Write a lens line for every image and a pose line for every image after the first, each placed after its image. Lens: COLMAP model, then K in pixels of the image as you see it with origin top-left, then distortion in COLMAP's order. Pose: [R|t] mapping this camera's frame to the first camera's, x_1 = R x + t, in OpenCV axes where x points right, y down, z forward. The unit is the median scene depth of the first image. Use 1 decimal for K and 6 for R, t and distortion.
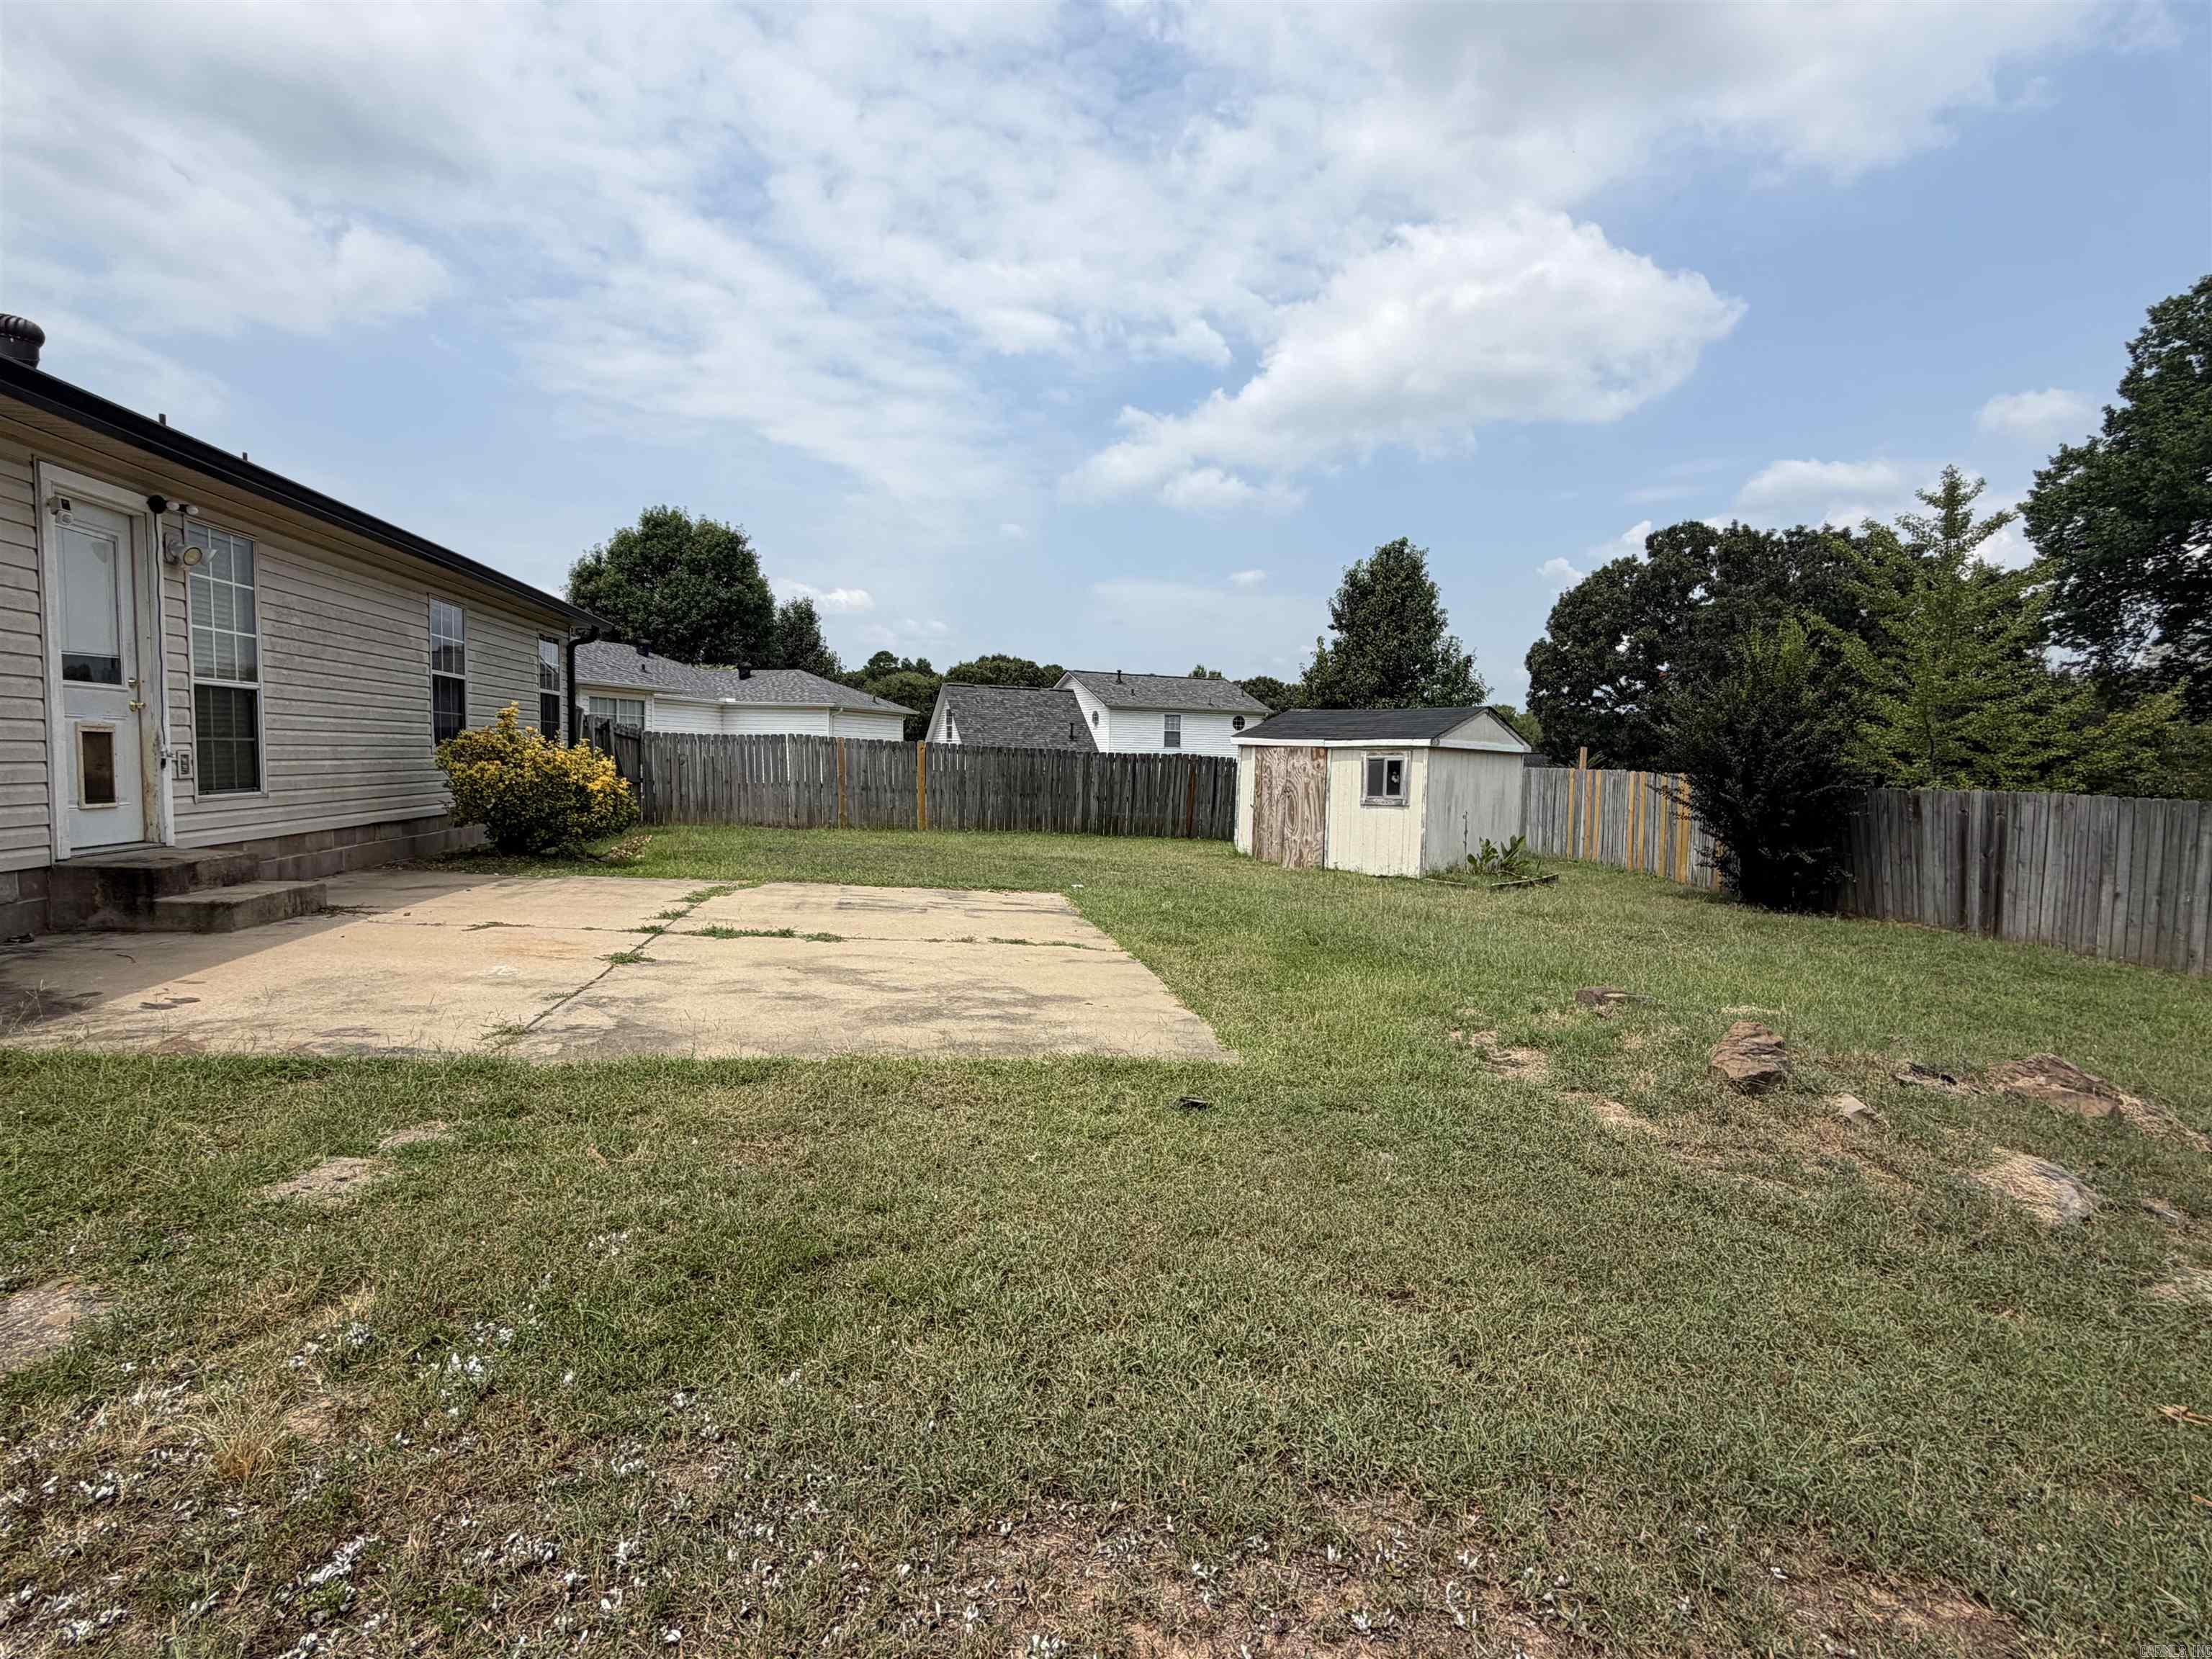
lens RADIAL K [[1124.0, 0, 1105.8], [0, 1124.0, 836.4], [0, 0, 1]] dist [0.016561, -0.016771]
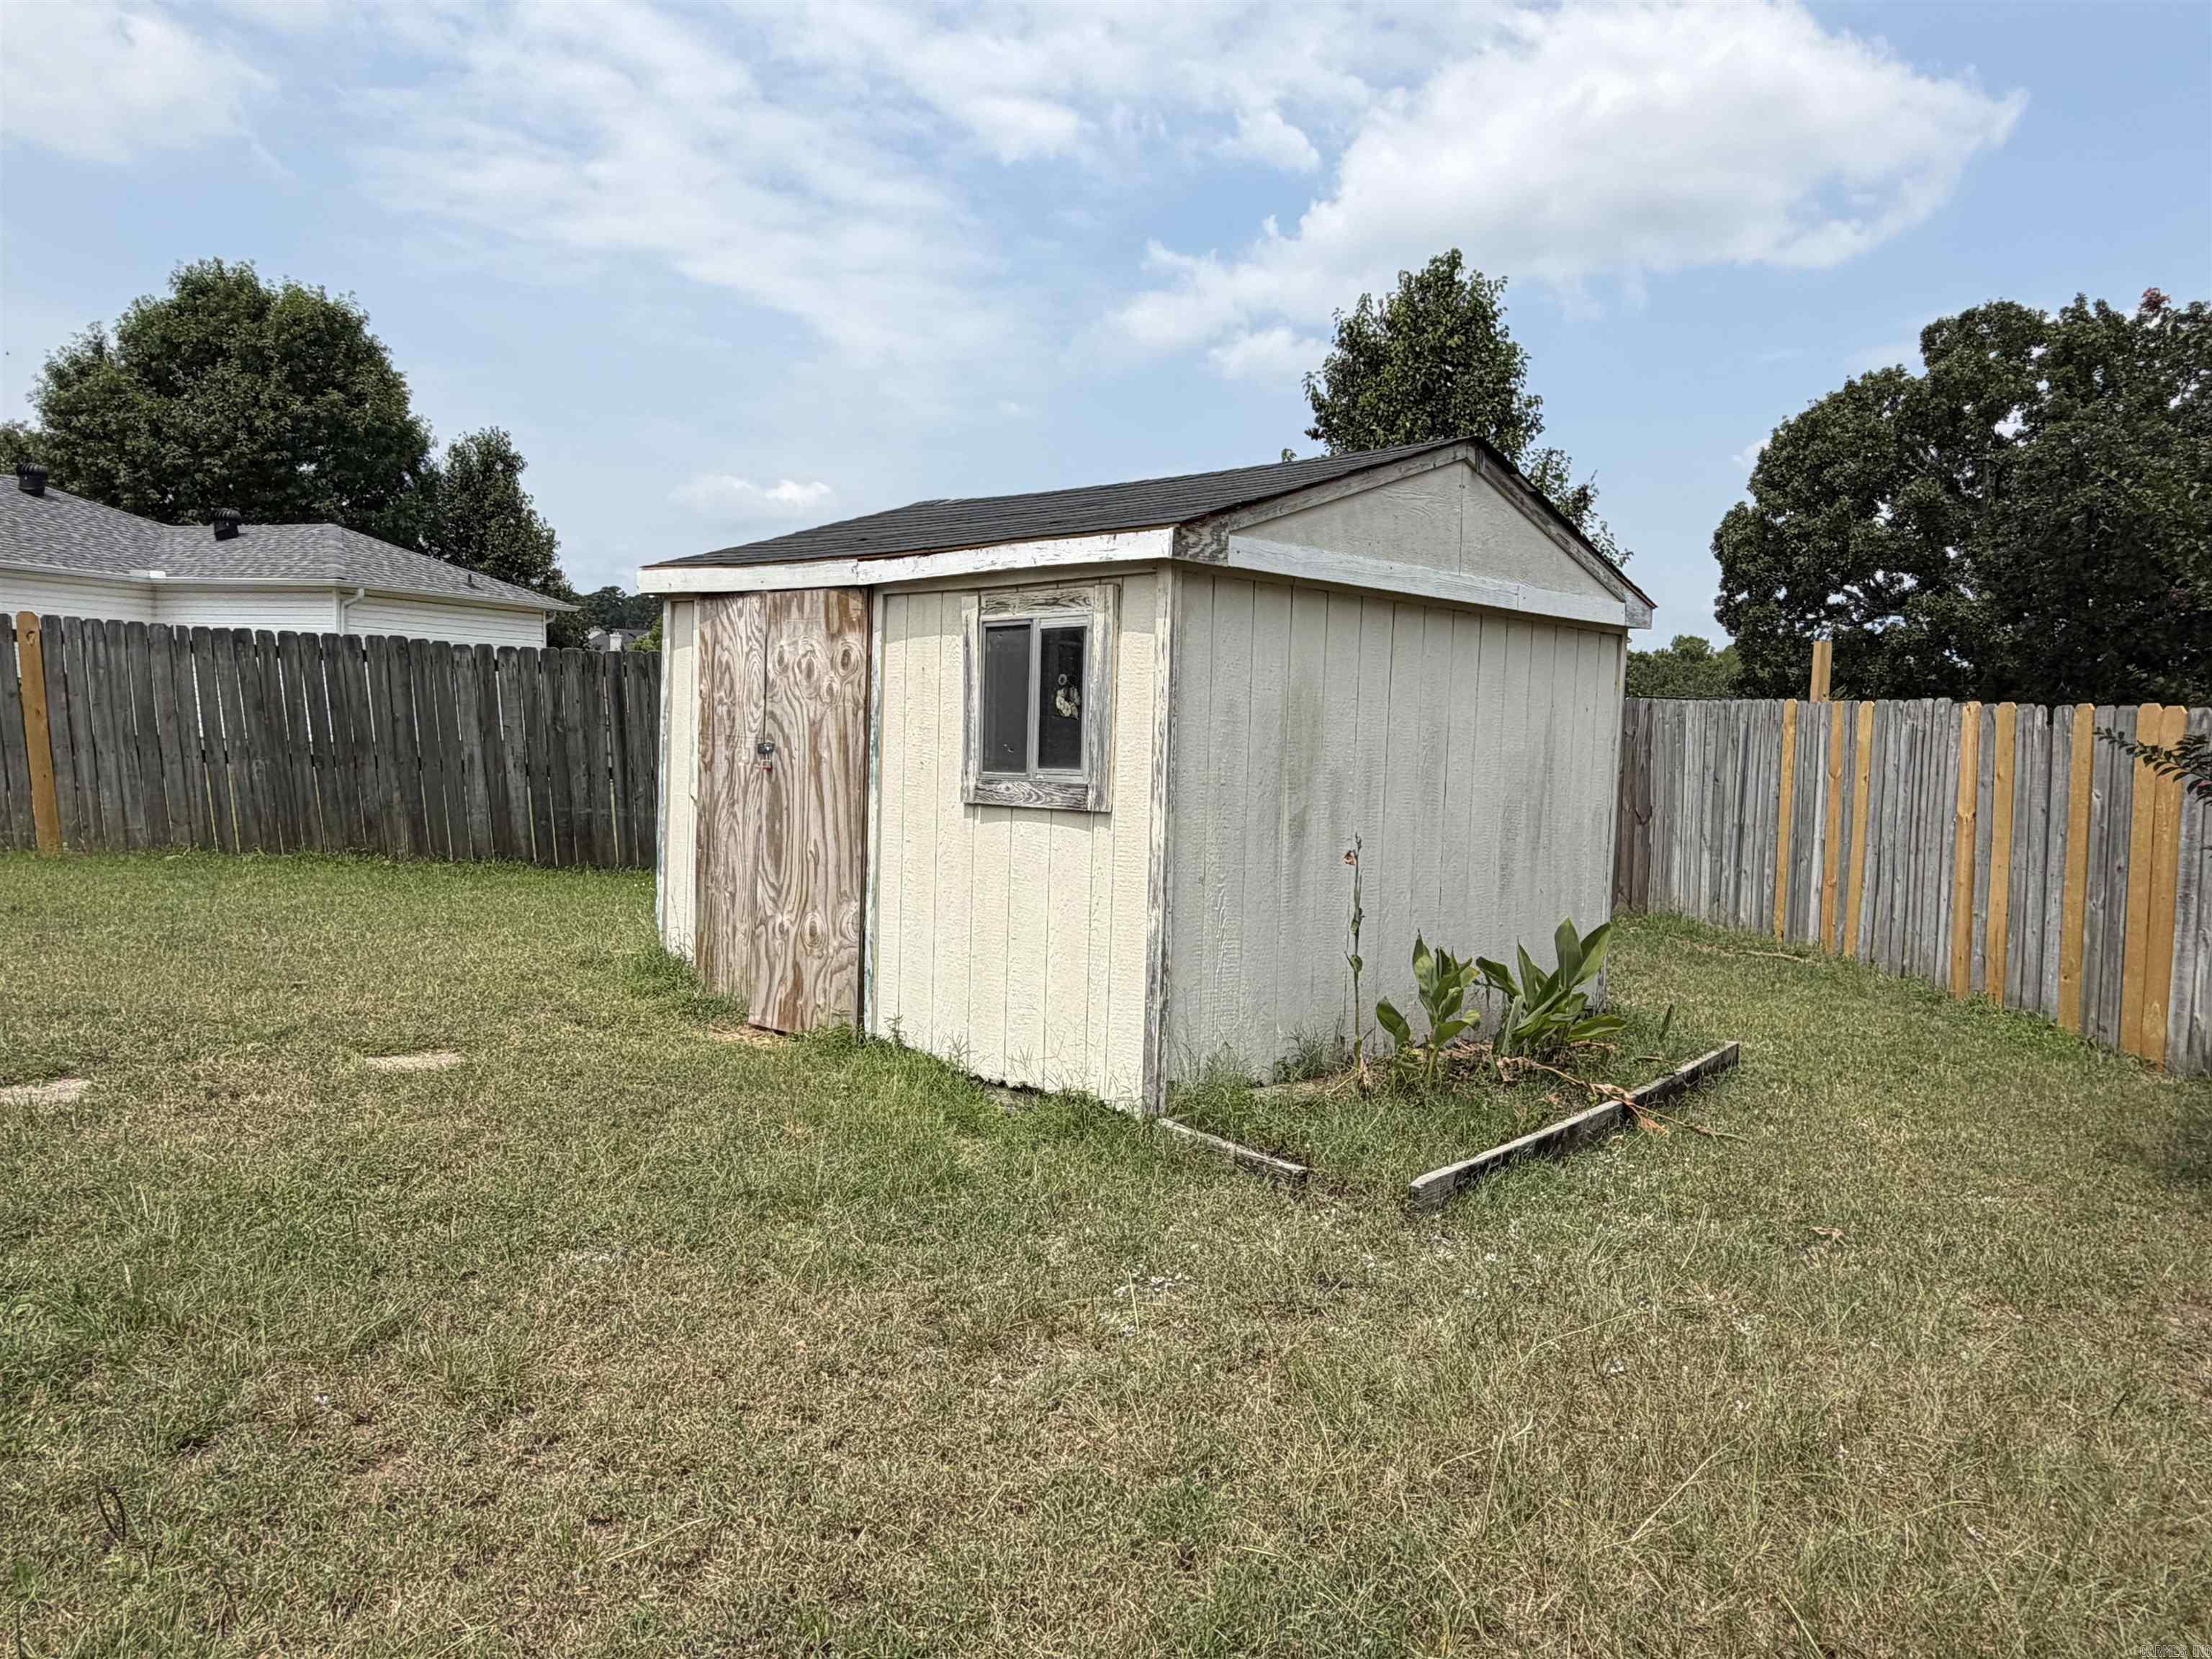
lens RADIAL K [[1552.4, 0, 1107.6], [0, 1552.4, 817.2], [0, 0, 1]] dist [0.009737, 0.000219]
pose [[0.999735, 0.008298, -0.021493, 0.162035], [-0.008349, 0.999963, -0.002265, -0.014986], [0.021474, 0.002444, 0.999766, 0.390655]]
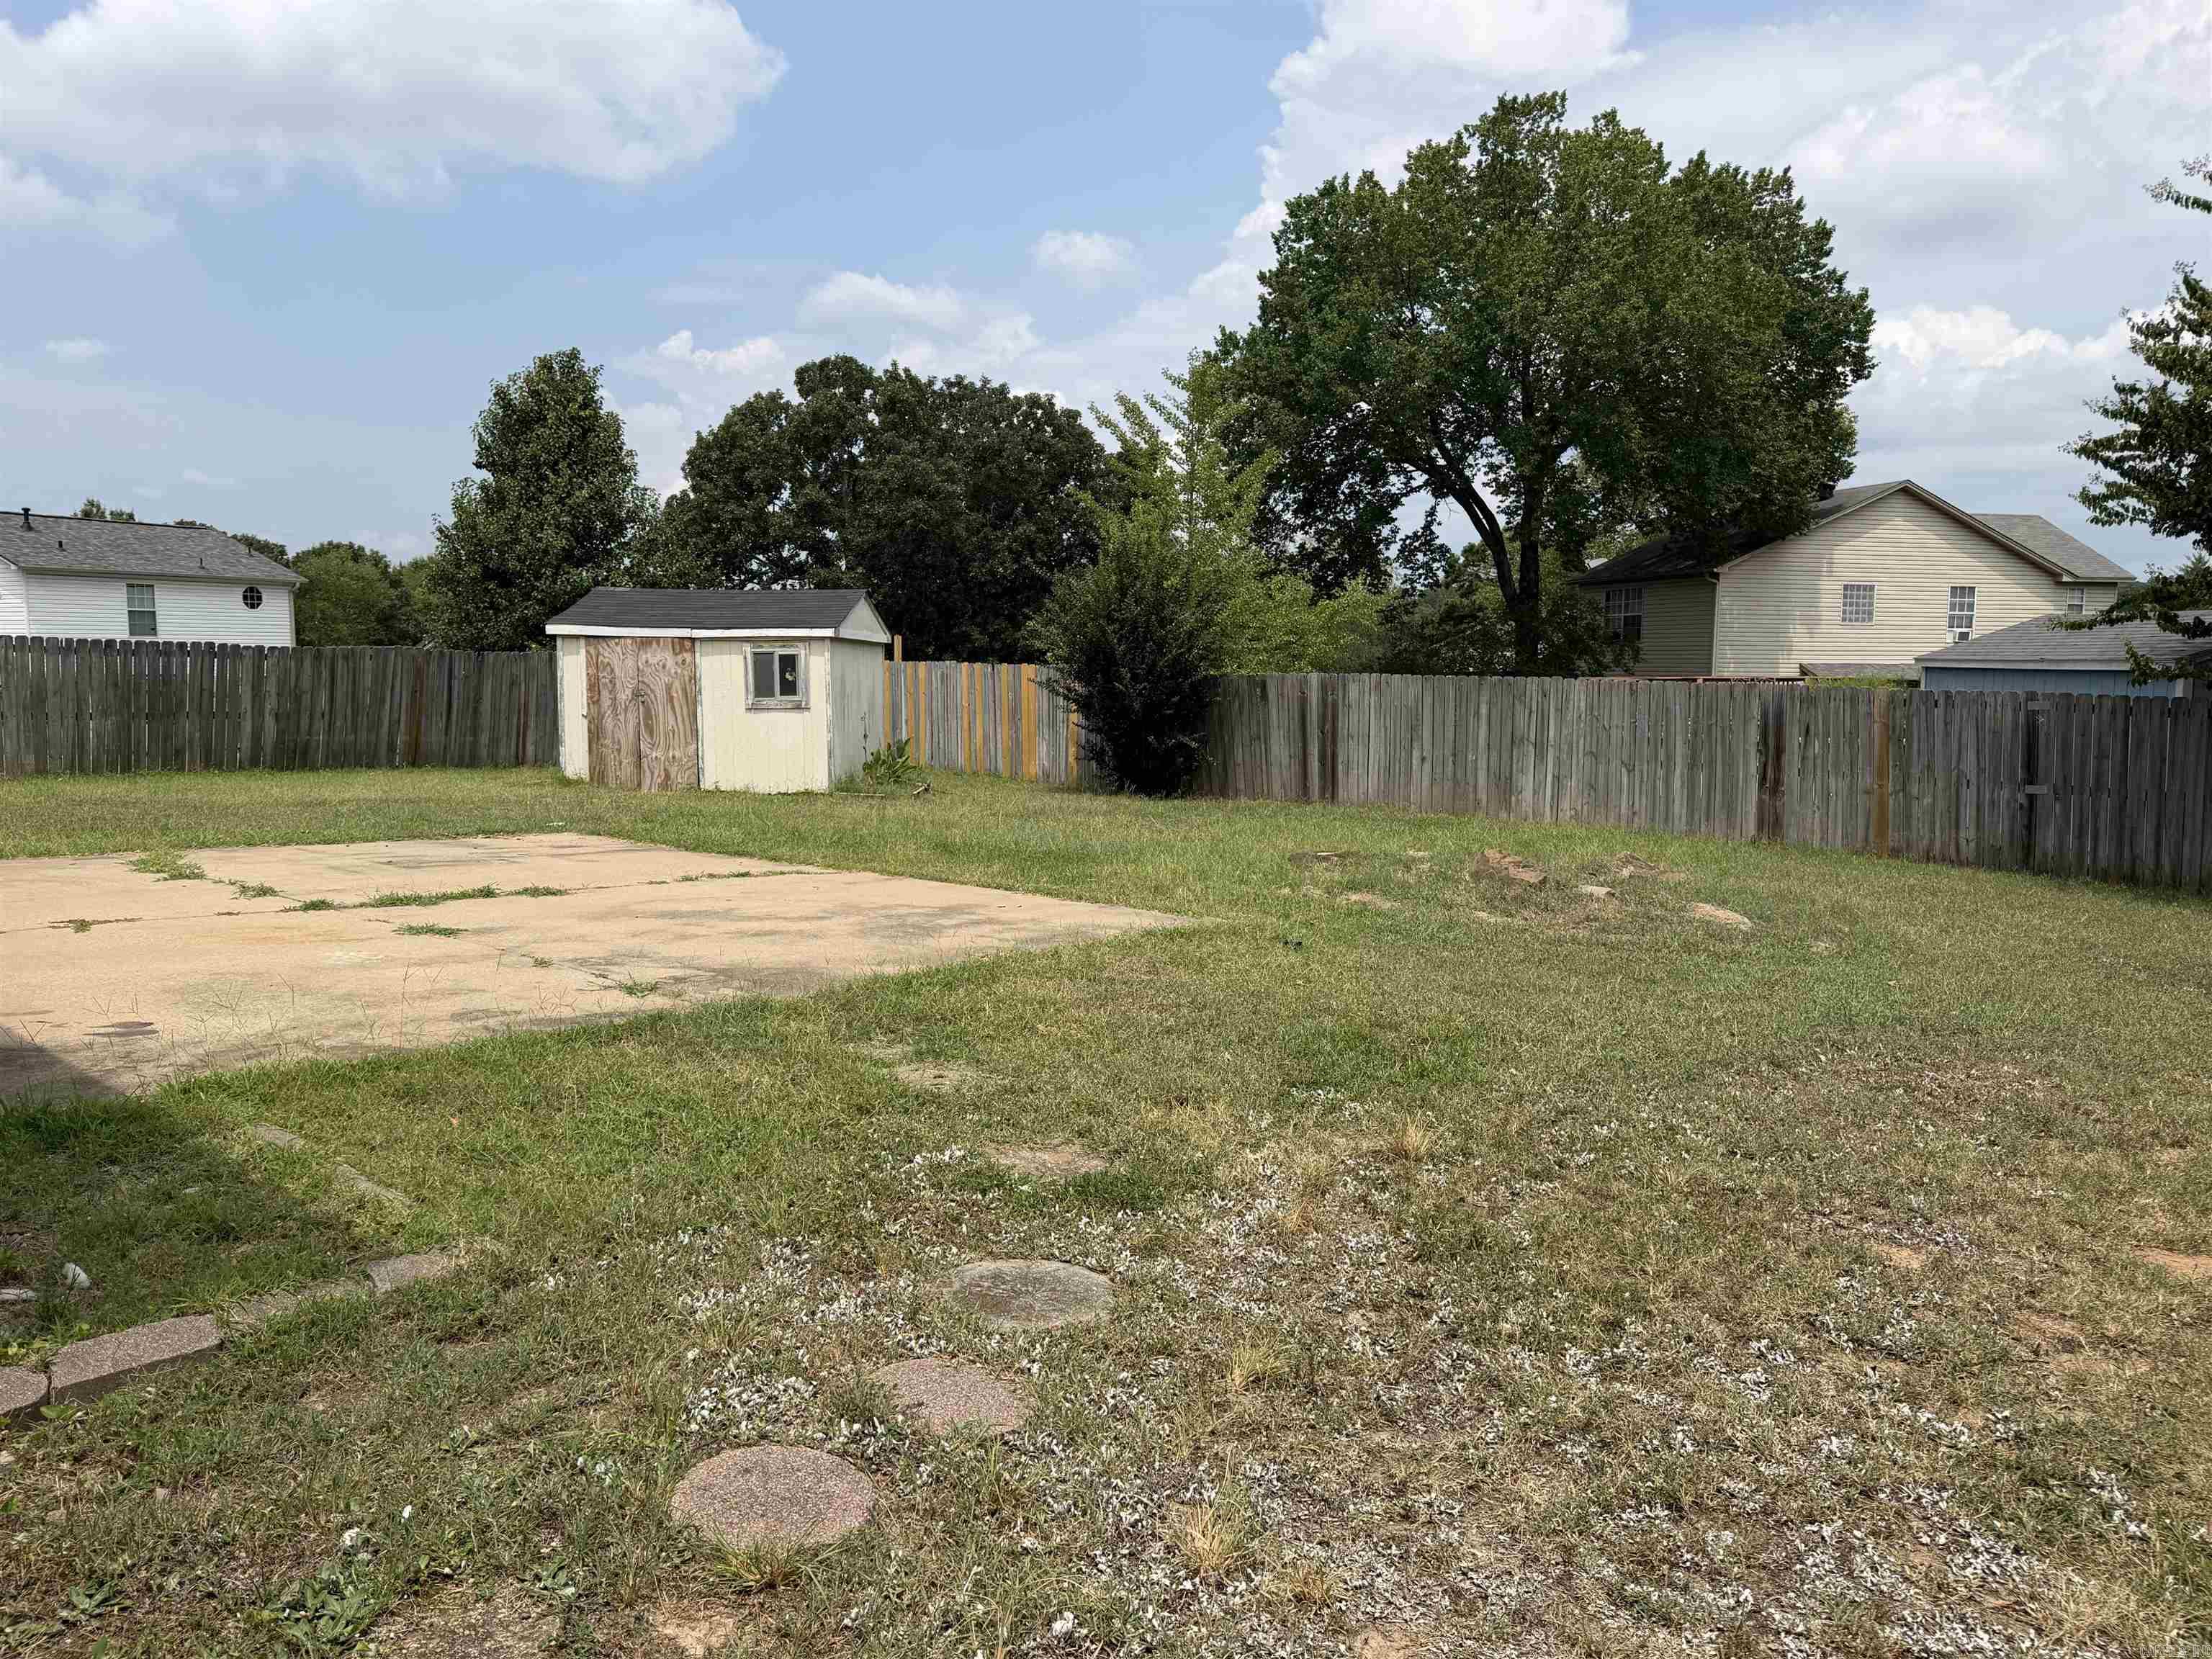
lens RADIAL K [[1563.7, 0, 1106.0], [0, 1563.7, 829.5], [0, 0, 1]] dist [0.071008, -0.106541]
pose [[0.772655, -0.085581, 0.629031, -0.180384], [0.056365, 0.996206, 0.066301, -0.000944], [-0.632319, -0.015773, 0.774548, -0.032389]]
